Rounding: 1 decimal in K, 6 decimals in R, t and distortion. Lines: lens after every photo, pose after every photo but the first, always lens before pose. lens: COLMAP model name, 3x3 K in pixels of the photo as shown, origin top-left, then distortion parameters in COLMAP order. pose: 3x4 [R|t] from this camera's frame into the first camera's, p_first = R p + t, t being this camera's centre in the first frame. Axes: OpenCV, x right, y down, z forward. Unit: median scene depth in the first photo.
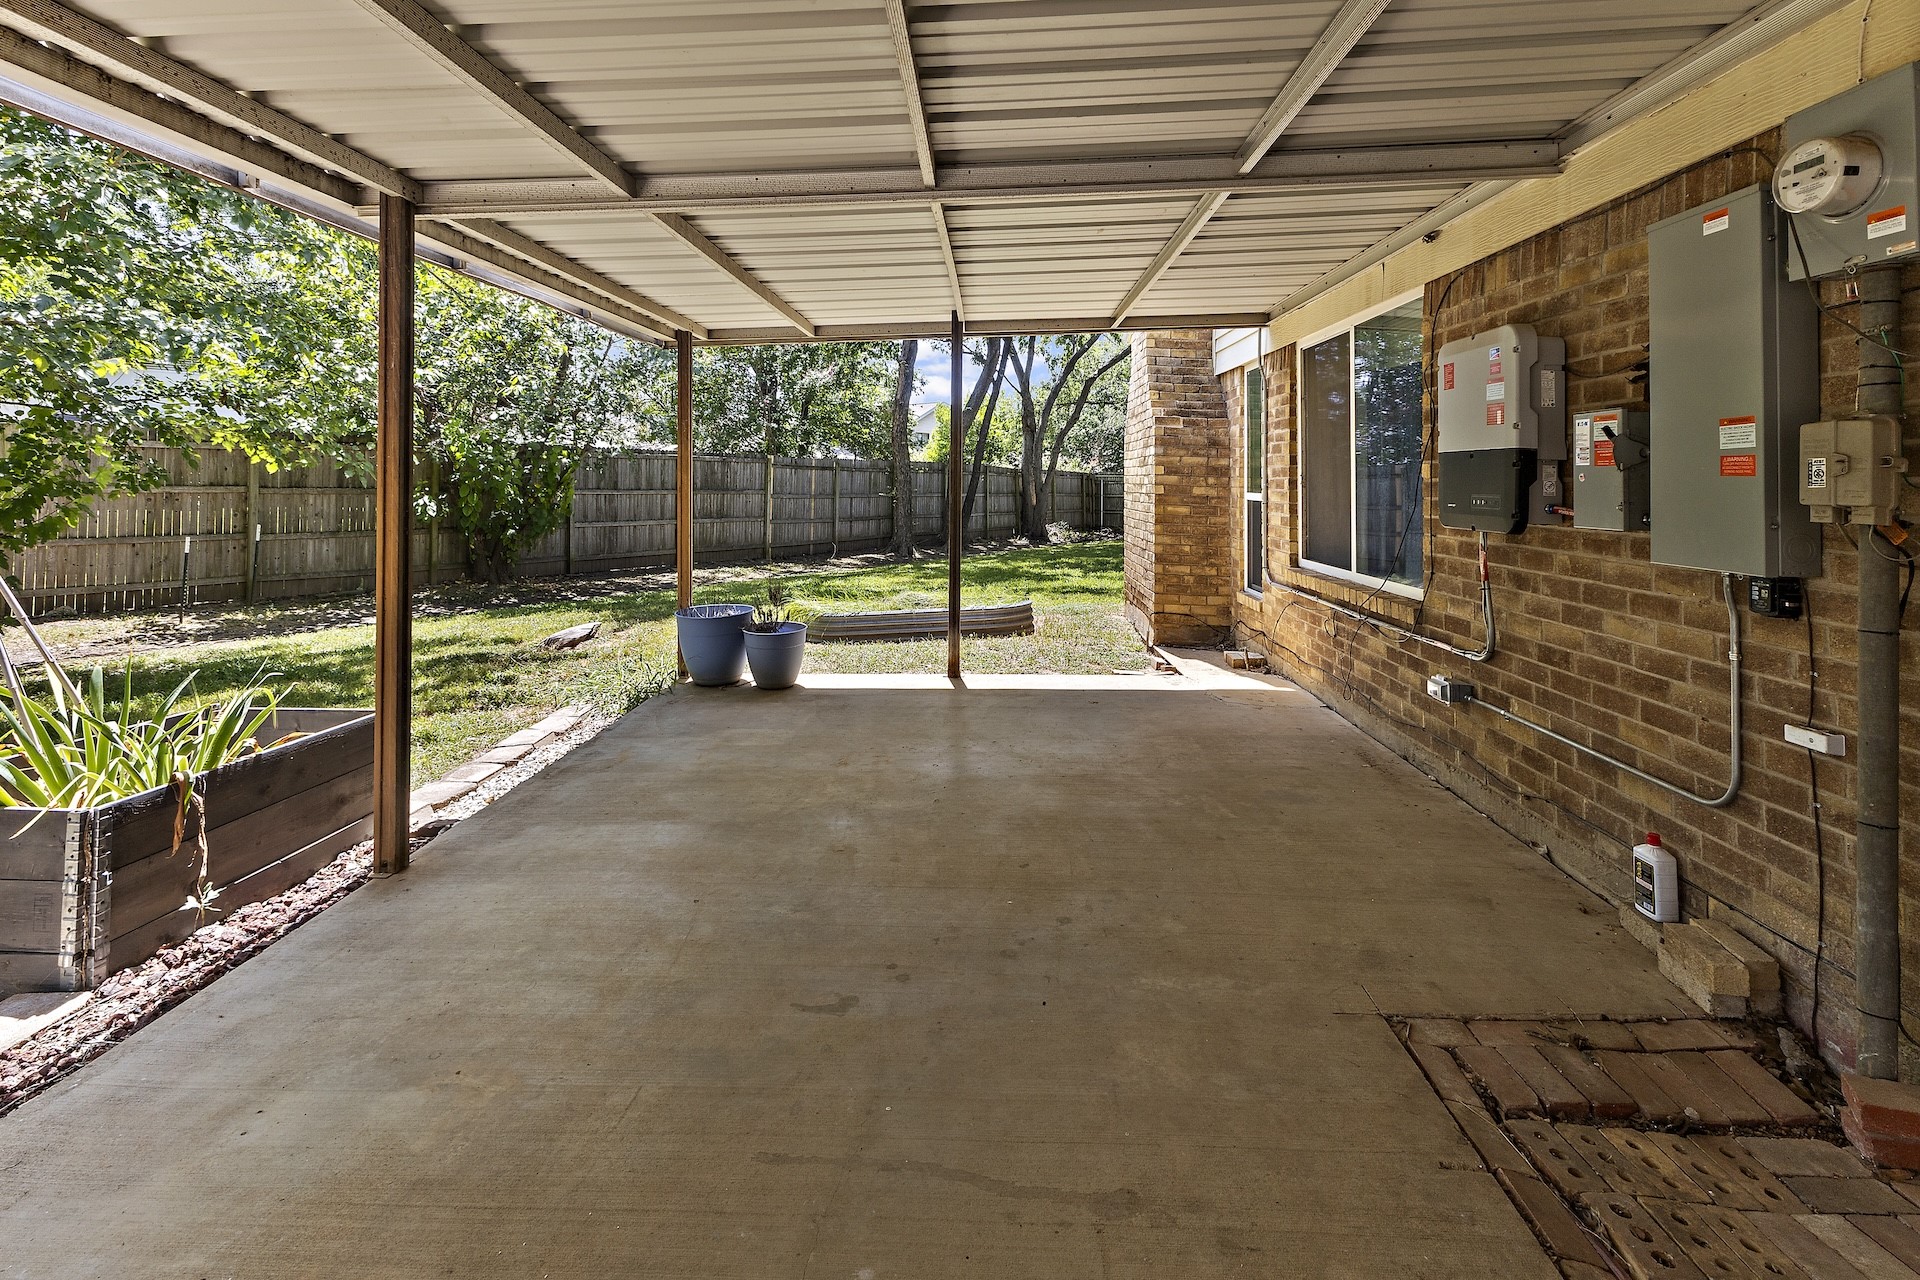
lens RADIAL K [[904.1, 0, 973.2], [0, 904.1, 460.0], [0, 0, 1]] dist [0.013592, -0.000319]
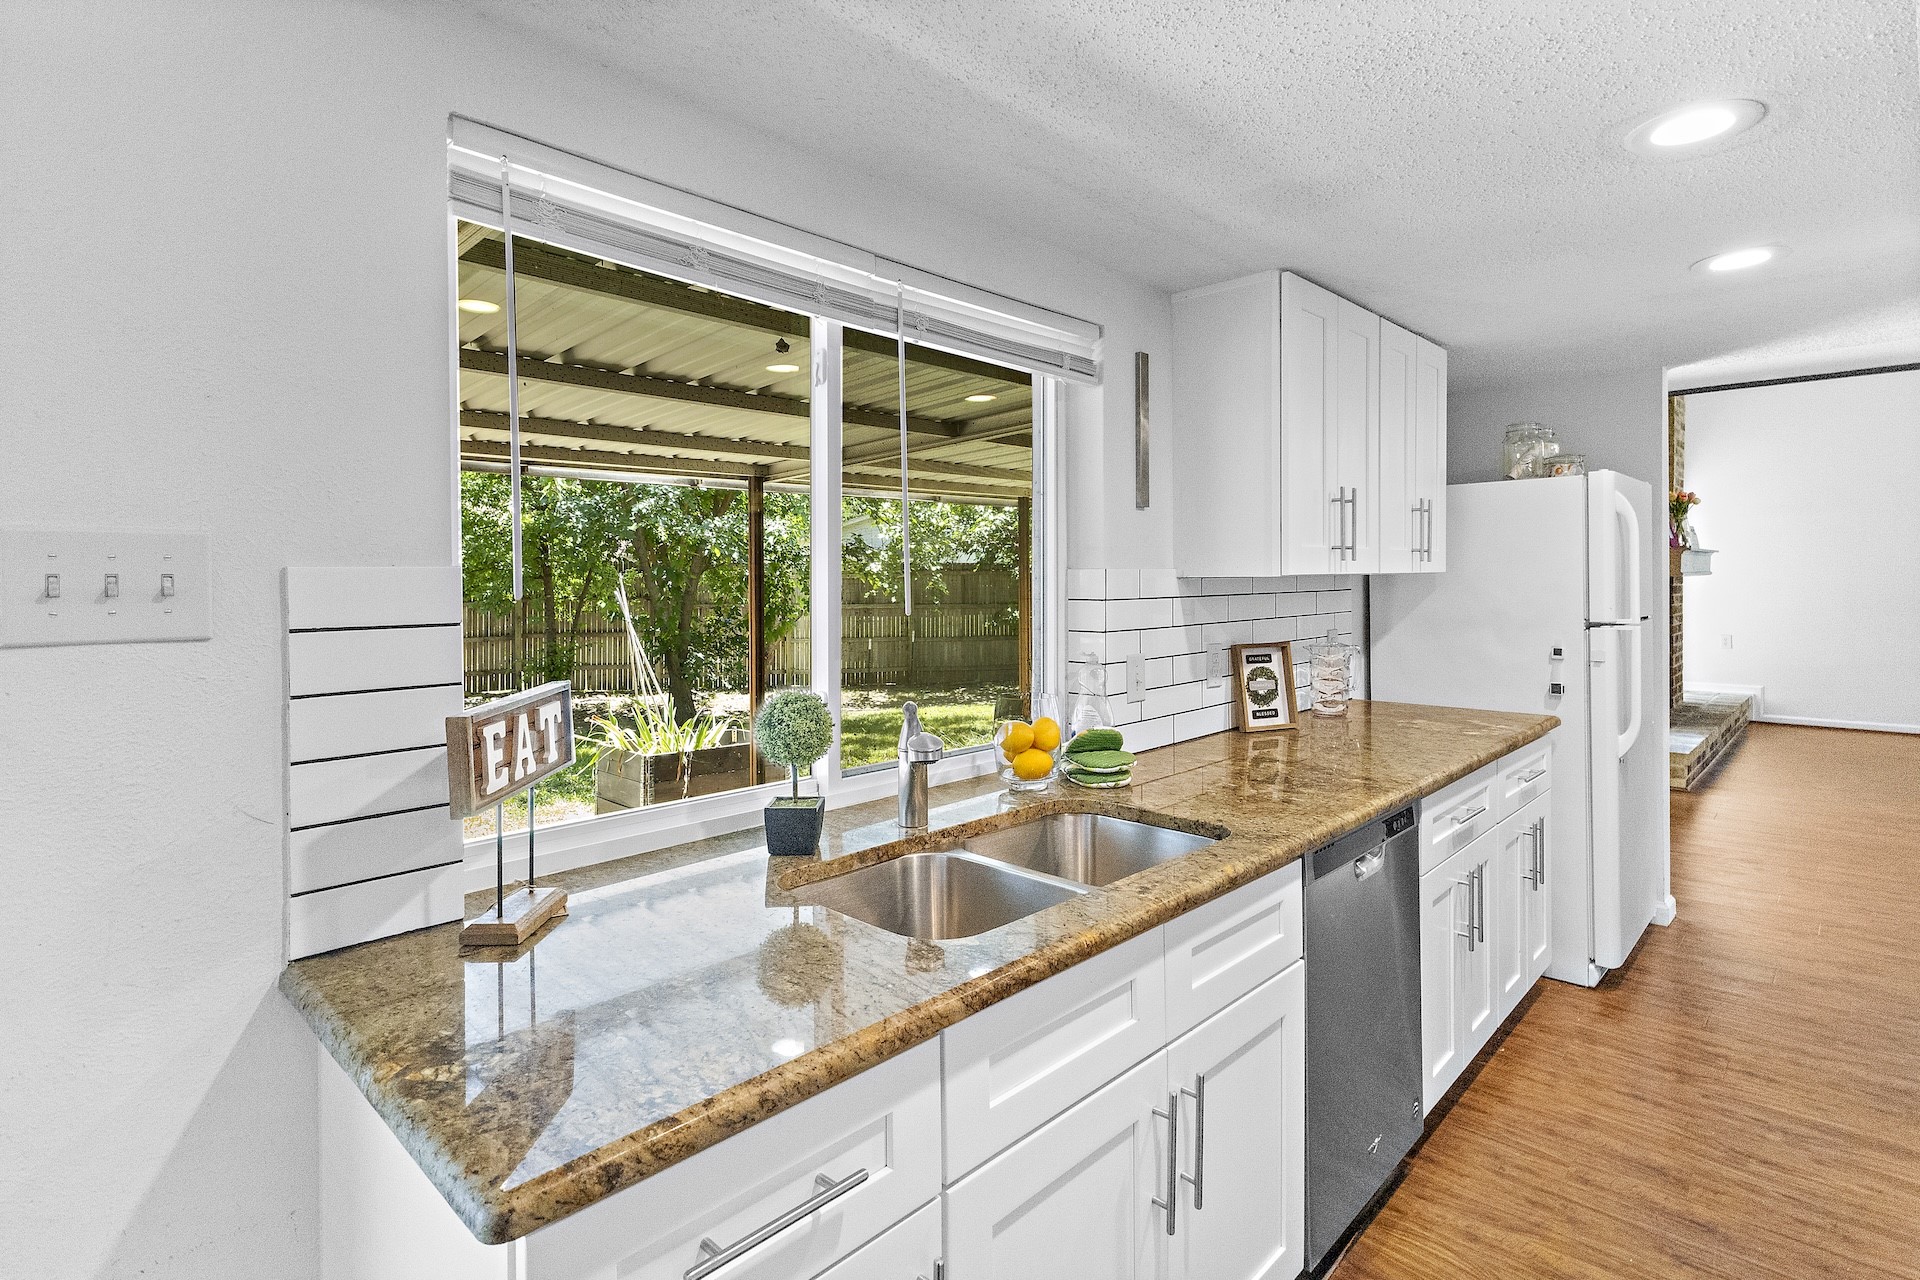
lens RADIAL K [[989.2, 0, 989.8], [0, 989.2, 586.5], [0, 0, 1]] dist [0.020053, -0.007471]
pose [[0.751518, -0.019433, -0.659427, 0.866154], [0.035652, 0.999302, 0.011182, -0.033427], [0.658749, -0.031913, 0.751686, -0.205549]]
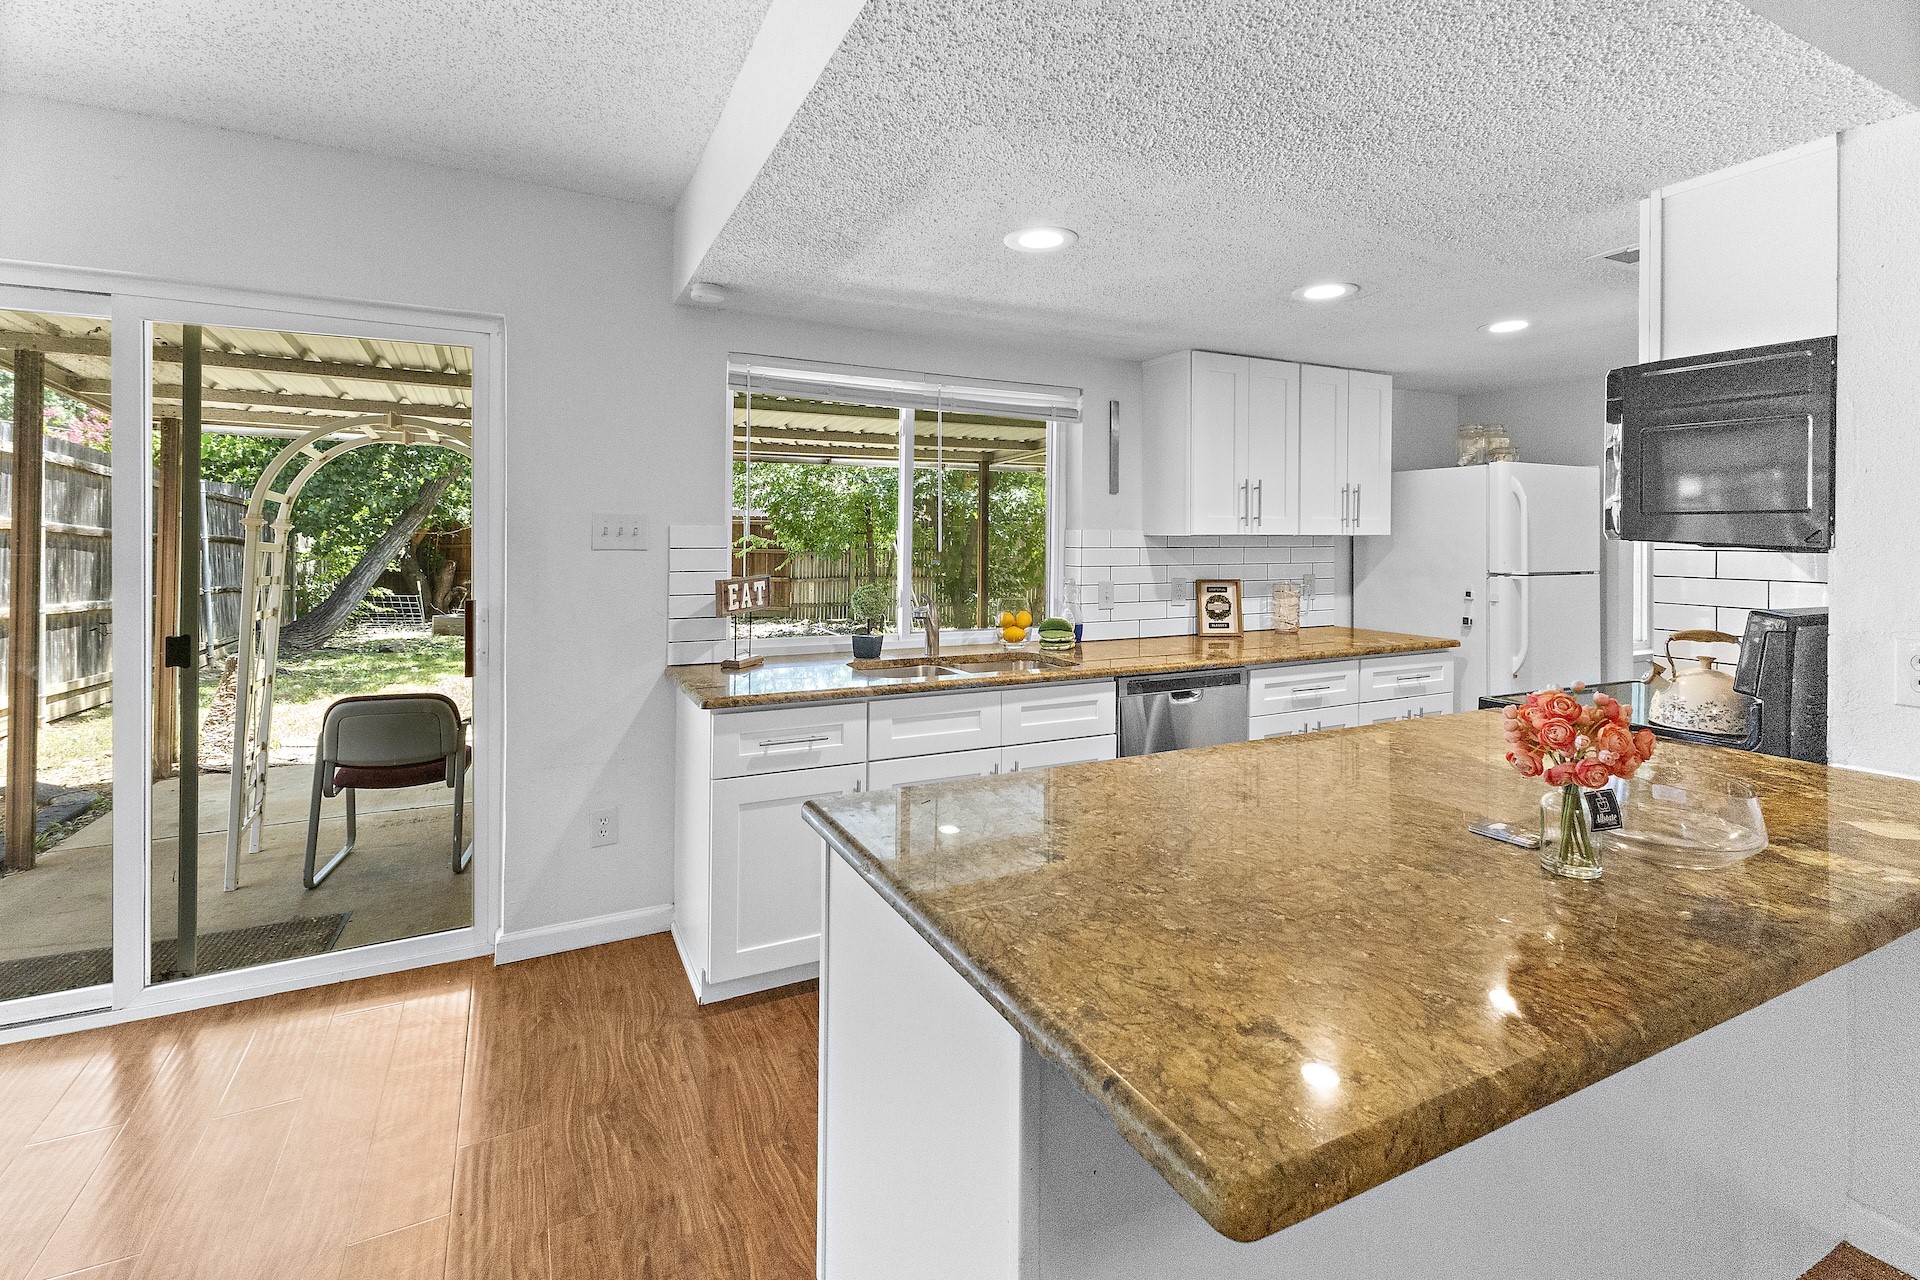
lens RADIAL K [[875.8, 0, 947.6], [0, 875.8, 523.6], [0, 0, 1]] dist [0.013780, -0.004921]
pose [[0.477435, -0.029798, -0.878162, 1.088743], [0.021916, 0.999518, -0.022000, -0.028105], [0.878394, -0.008742, 0.477858, -0.239454]]
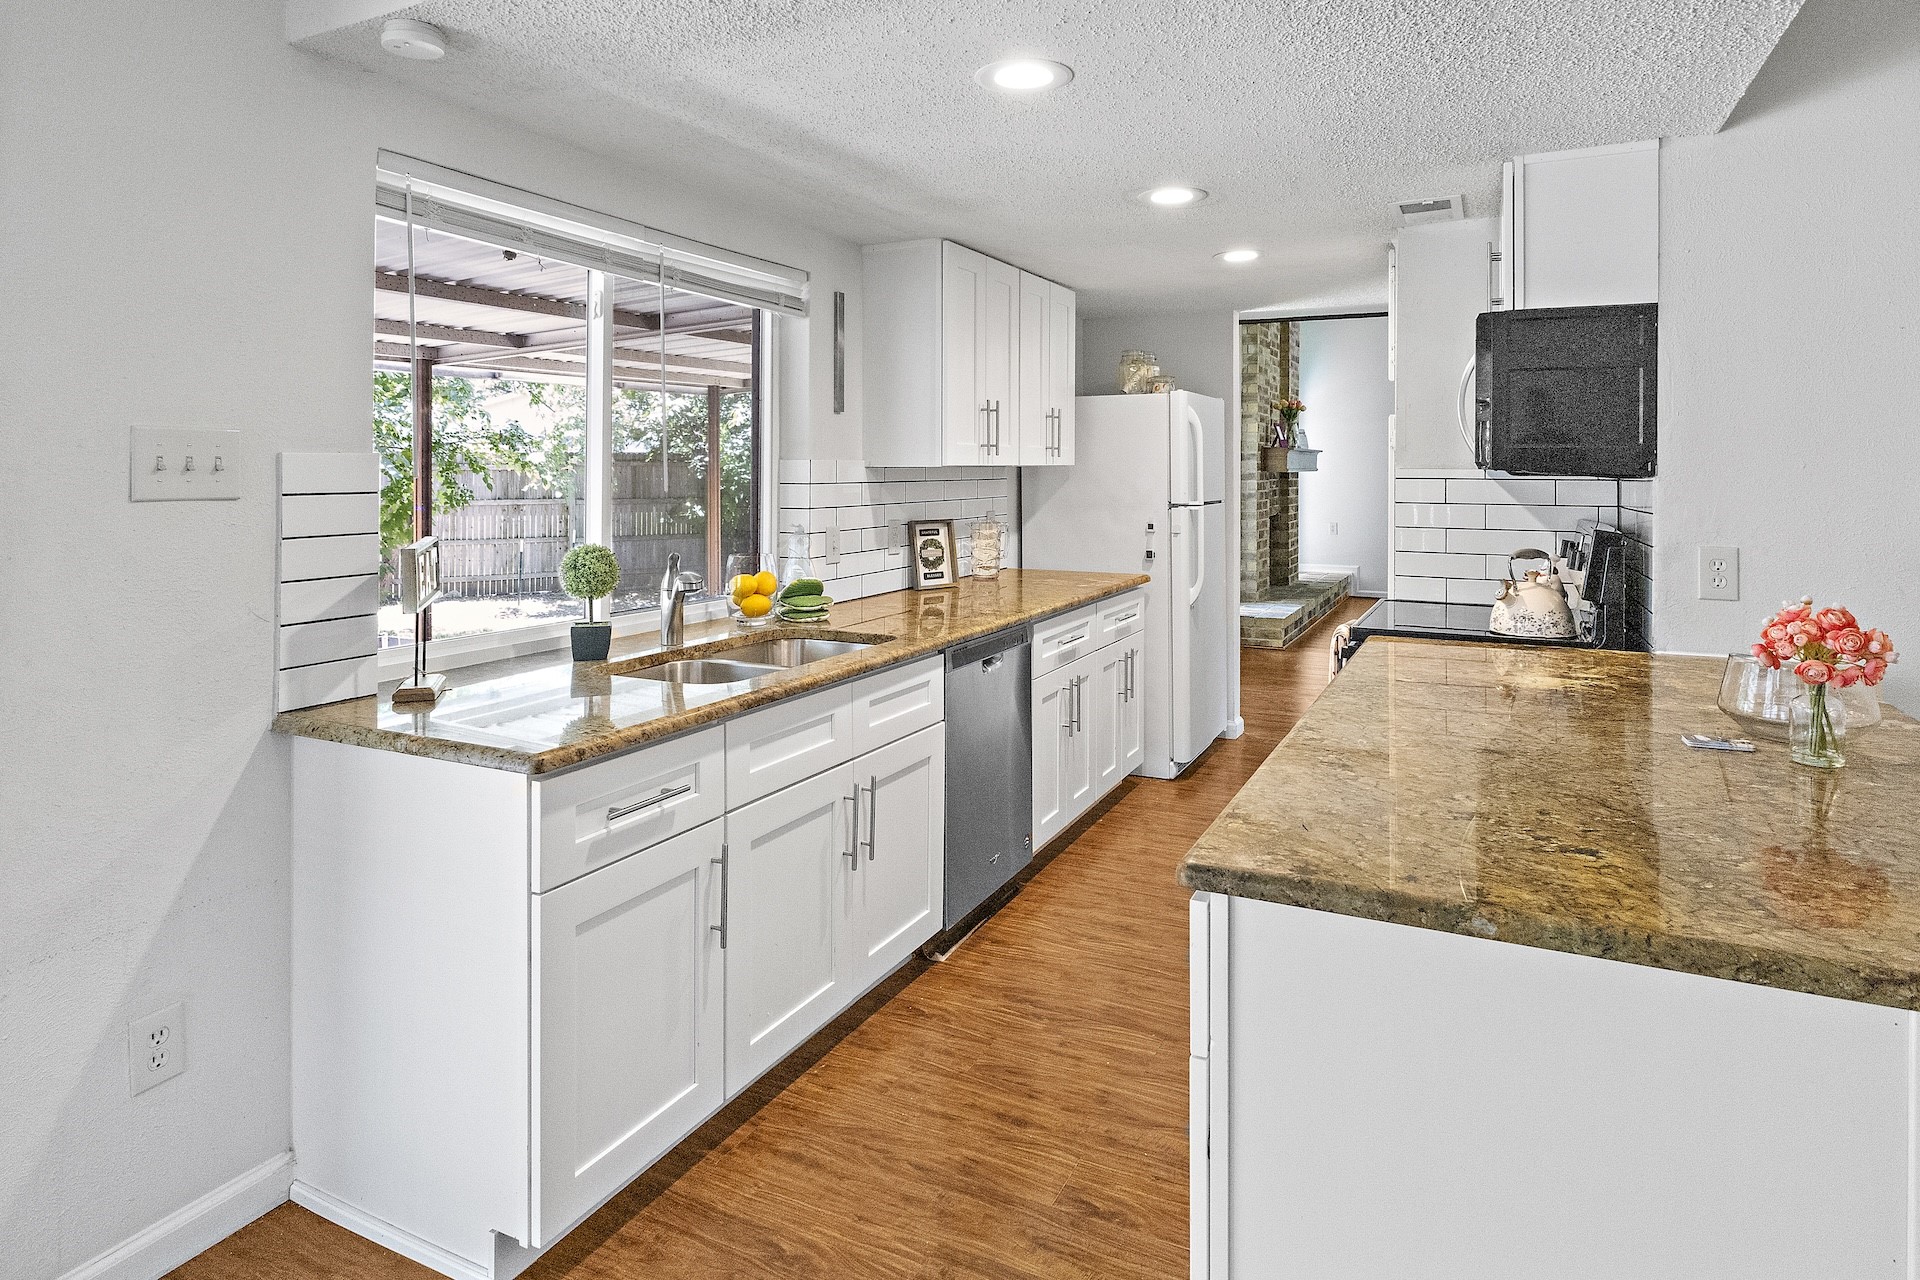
lens RADIAL K [[1088.0, 0, 991.9], [0, 1088.0, 455.2], [0, 0, 1]] dist [-0.003944, 0.003525]
pose [[0.911728, -0.025701, -0.409989, 0.944382], [0.026767, 0.999637, -0.003138, -0.032715], [0.409921, -0.008113, 0.912085, -0.332236]]
